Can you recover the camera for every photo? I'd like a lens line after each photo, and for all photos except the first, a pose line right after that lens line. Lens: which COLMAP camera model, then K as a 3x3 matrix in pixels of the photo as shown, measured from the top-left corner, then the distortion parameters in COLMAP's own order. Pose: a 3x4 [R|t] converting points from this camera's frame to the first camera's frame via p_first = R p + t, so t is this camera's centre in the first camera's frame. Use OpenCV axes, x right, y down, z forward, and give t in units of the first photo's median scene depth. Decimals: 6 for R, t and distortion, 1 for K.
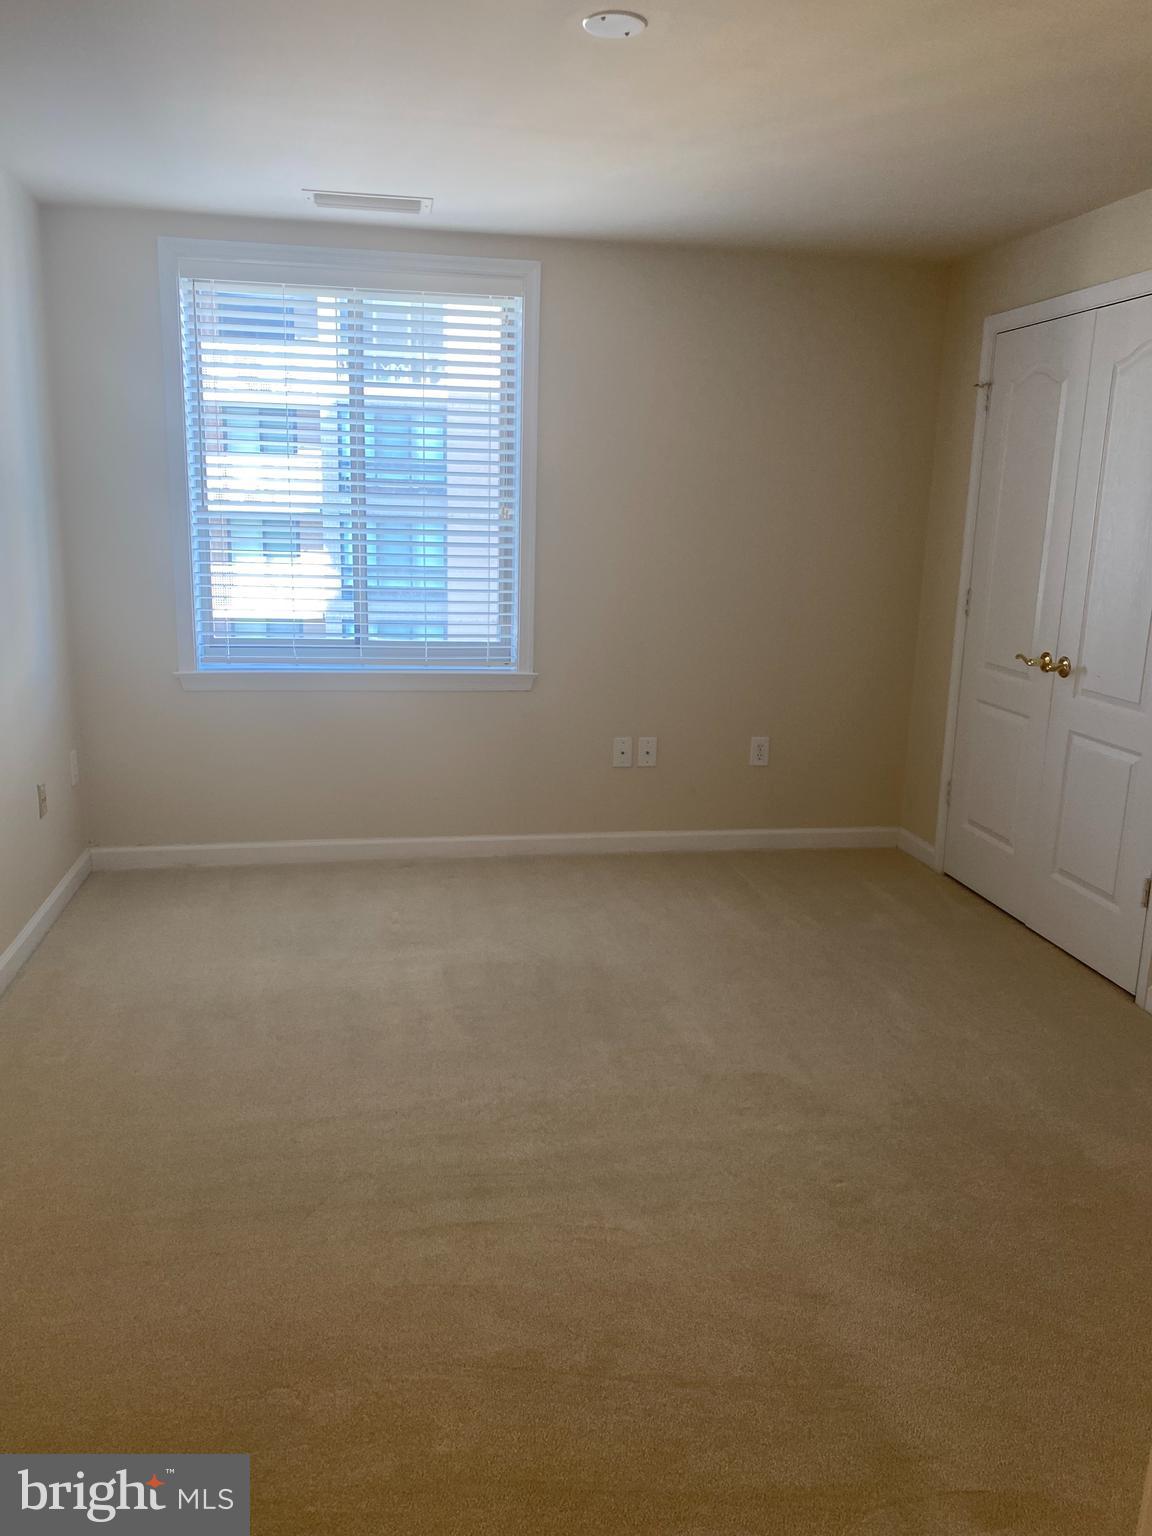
lens RADIAL K [[1170.4, 0, 577.8], [0, 1170.4, 762.9], [0, 0, 1]] dist [0.039204, -0.038151]
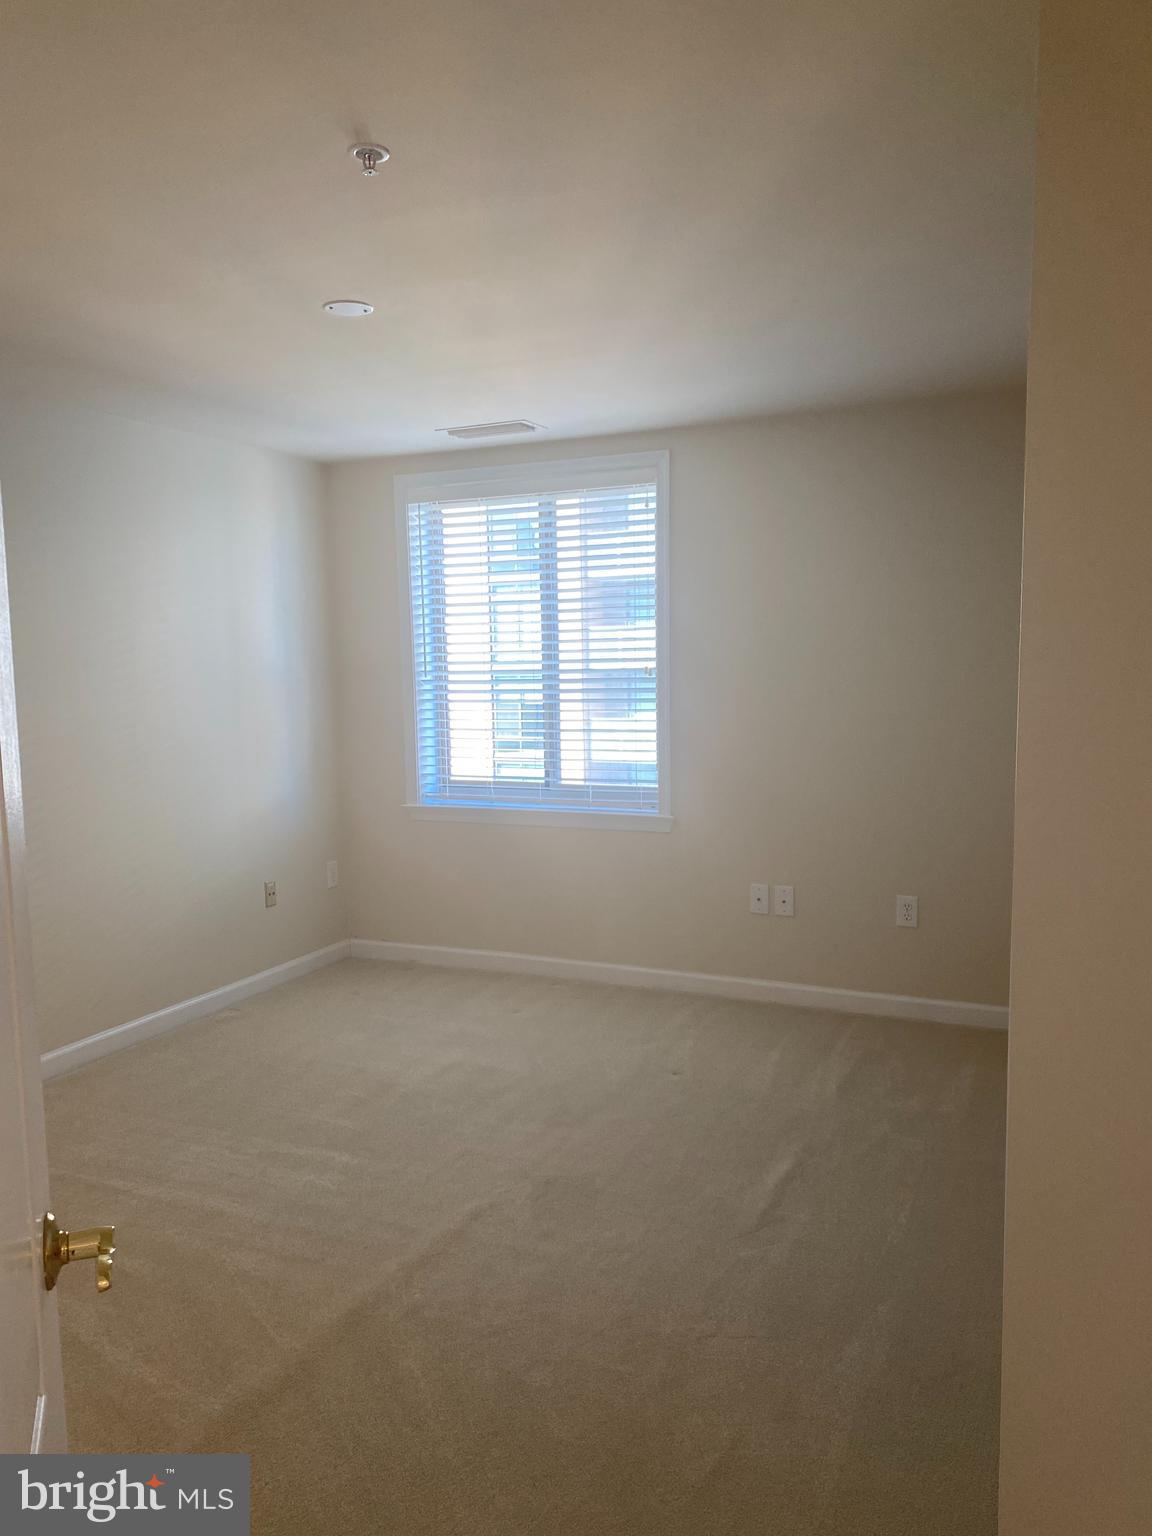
lens RADIAL K [[1170.4, 0, 575.4], [0, 1170.4, 774.5], [0, 0, 1]] dist [0.039204, -0.038151]
pose [[0.817627, 0.018447, -0.575453, 0.509302], [-0.089474, 0.991415, -0.095346, -0.005148], [0.568754, 0.129445, 0.812258, 0.077193]]
